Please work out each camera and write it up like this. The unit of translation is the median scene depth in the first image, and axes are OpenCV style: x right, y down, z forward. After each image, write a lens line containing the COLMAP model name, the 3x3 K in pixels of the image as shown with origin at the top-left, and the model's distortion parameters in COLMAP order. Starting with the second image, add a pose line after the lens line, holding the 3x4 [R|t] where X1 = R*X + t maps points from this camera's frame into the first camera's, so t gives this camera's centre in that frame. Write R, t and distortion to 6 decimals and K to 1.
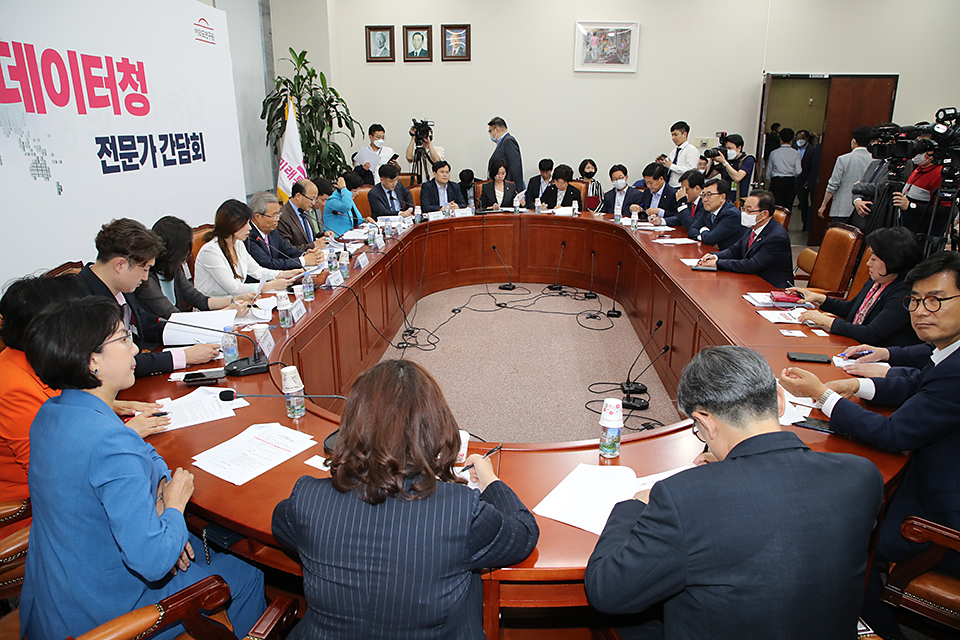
lens RADIAL K [[651.0, 0, 480.0], [0, 651.0, 320.0], [0, 0, 1]] dist [-0.087591, 0.037169]
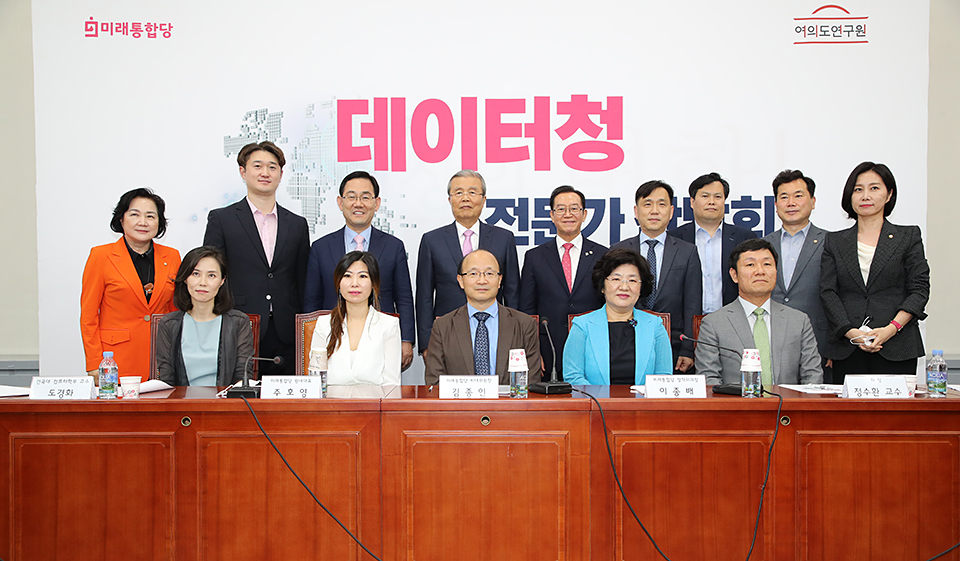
lens RADIAL K [[879.7, 0, 477.9], [0, 879.7, 317.0], [0, 0, 1]] dist [0.027167, 0.015193]
pose [[0.063211, 0.025415, -0.997677, 0.445336], [-0.283820, 0.958856, 0.006444, -0.138842], [0.956792, 0.282753, 0.067824, 0.869445]]
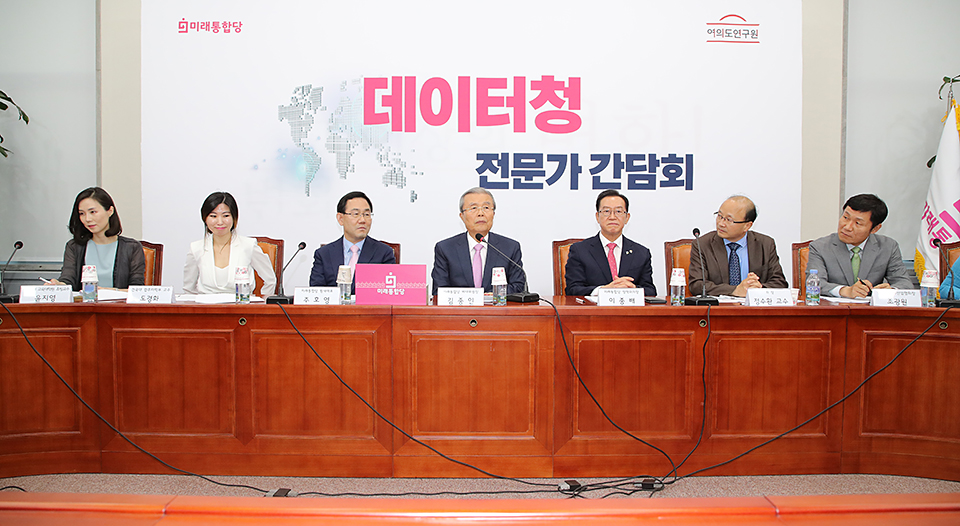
lens RADIAL K [[641.3, 0, 480.0], [0, 641.3, 263.0], [0, 0, 1]] dist [-0.072162, 0.004142]
pose [[0.075010, 0.053513, -0.995746, 0.404486], [-0.290356, 0.956463, 0.029529, -0.137072], [0.953974, 0.286906, 0.087282, 0.876597]]
